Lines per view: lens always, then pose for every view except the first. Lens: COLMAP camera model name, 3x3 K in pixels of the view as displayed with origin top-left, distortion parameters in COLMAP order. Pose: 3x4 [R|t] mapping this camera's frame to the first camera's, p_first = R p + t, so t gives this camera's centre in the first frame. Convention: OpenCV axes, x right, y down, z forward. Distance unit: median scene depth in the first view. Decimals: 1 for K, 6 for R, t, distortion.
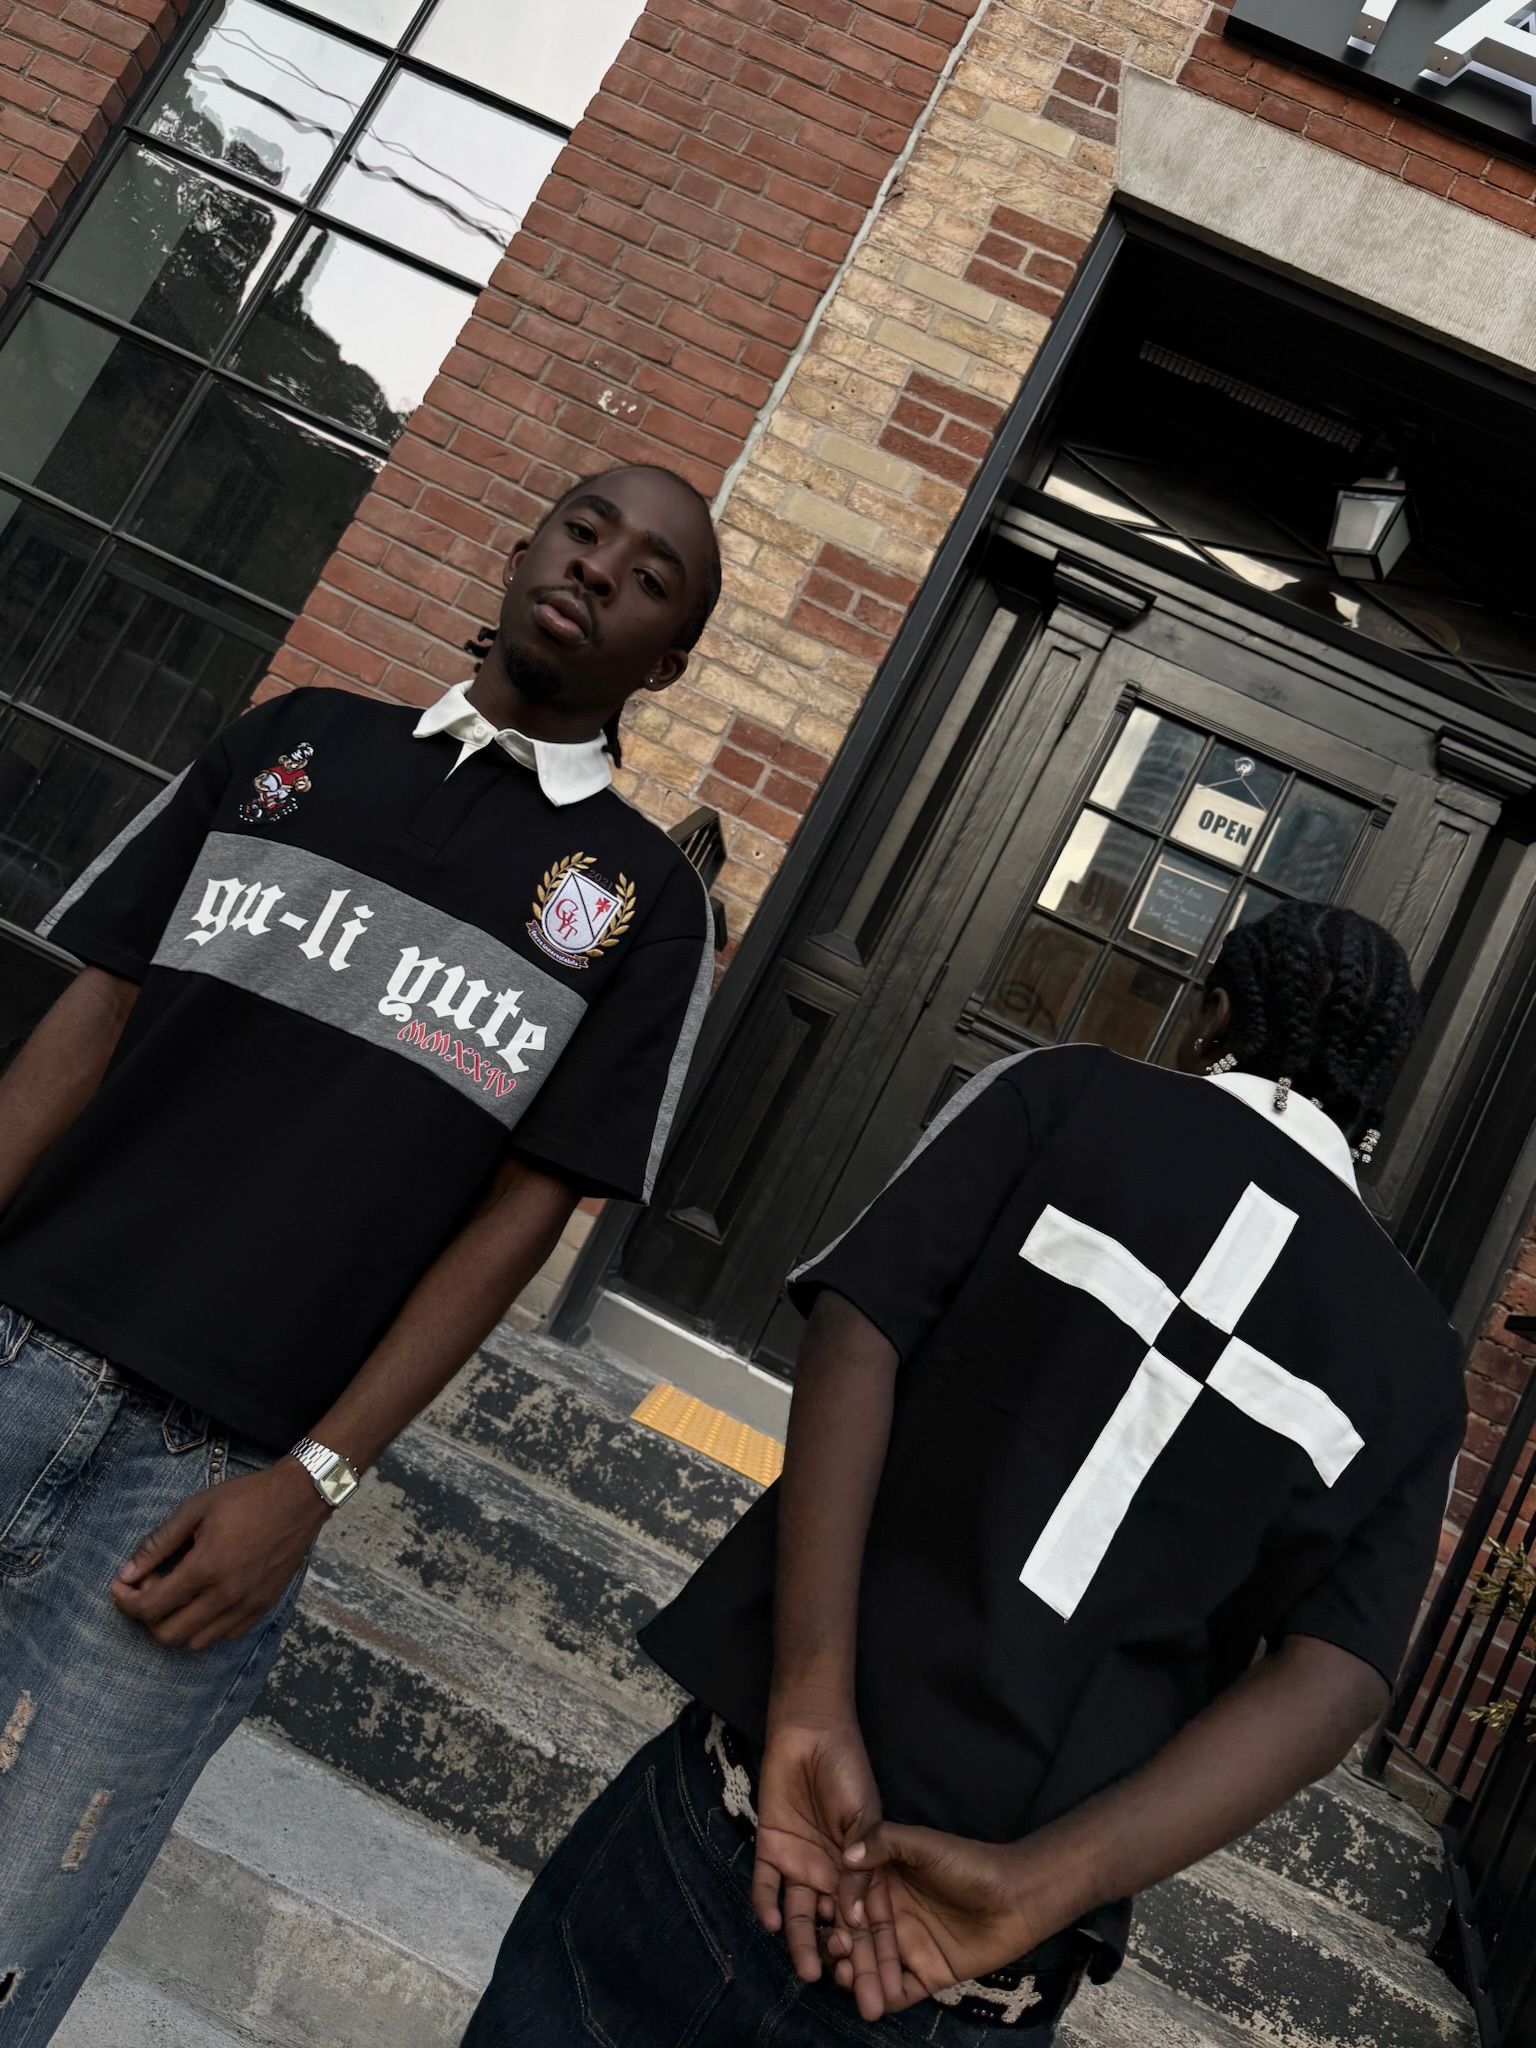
lens RADIAL K [[1587.8, 0, 767.6], [0, 1587.8, 1028.7], [0, 0, 1]] dist [0.012813, -0.038276]
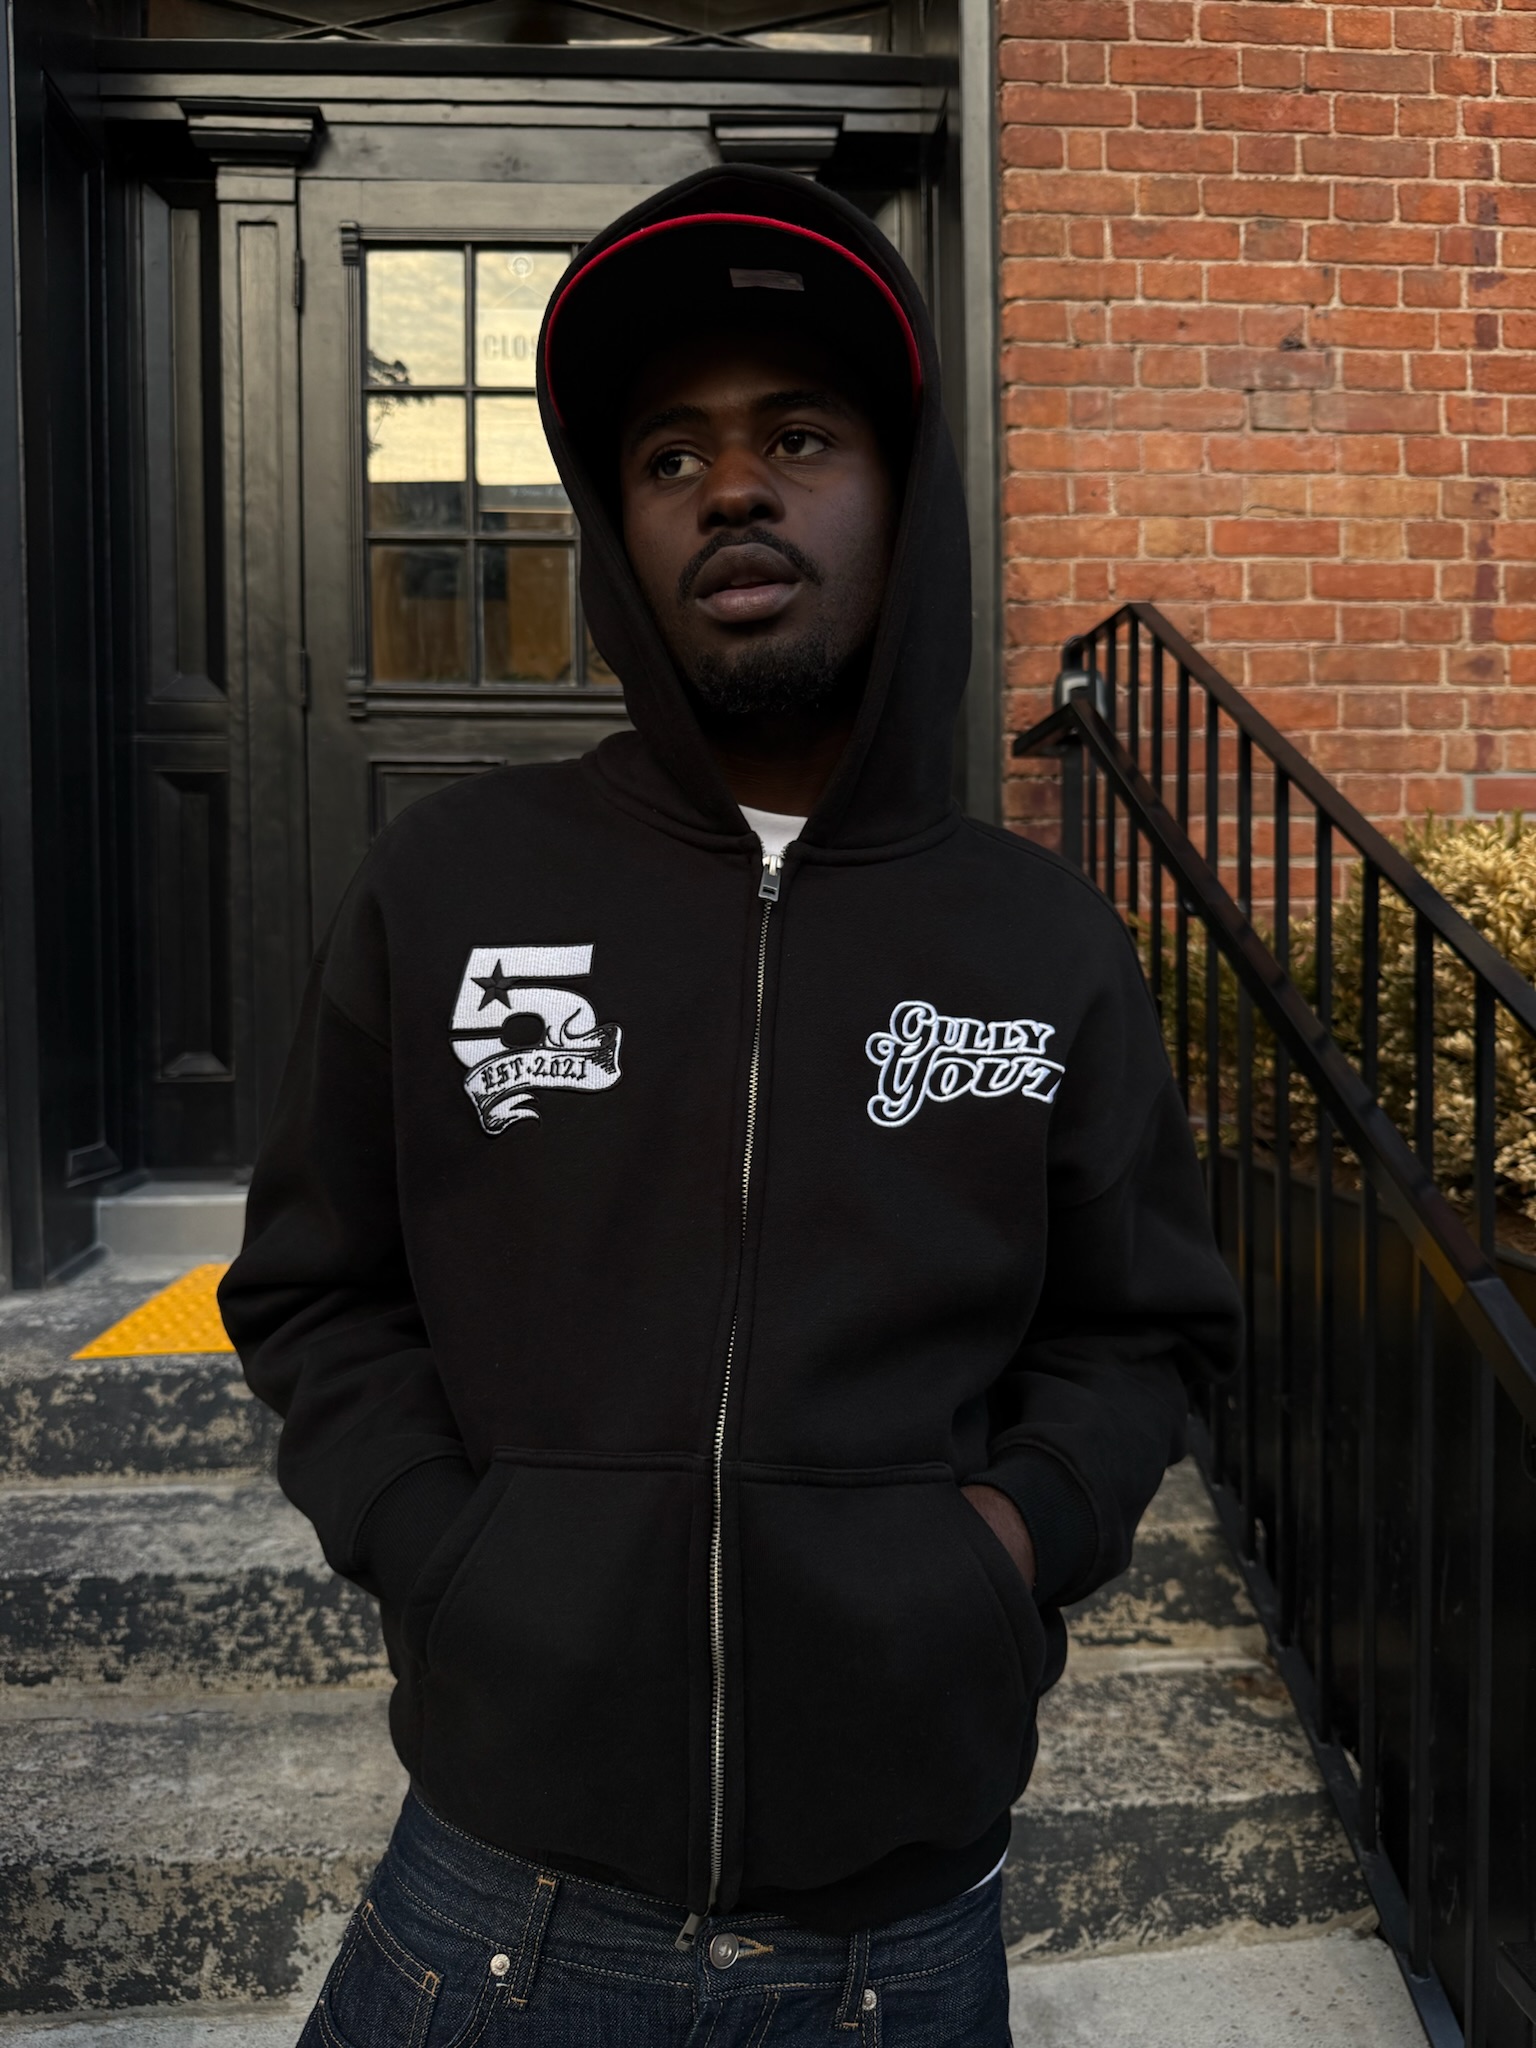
lens RADIAL K [[1465.0, 0, 780.2], [0, 1465.0, 1015.3], [0, 0, 1]] dist [-0.020691, 0.003360]
pose [[0.884242, -0.461937, 0.068776, 0.271487], [0.440430, 0.873779, 0.206231, 0.108138], [-0.155361, -0.152067, 0.976083, 0.273552]]
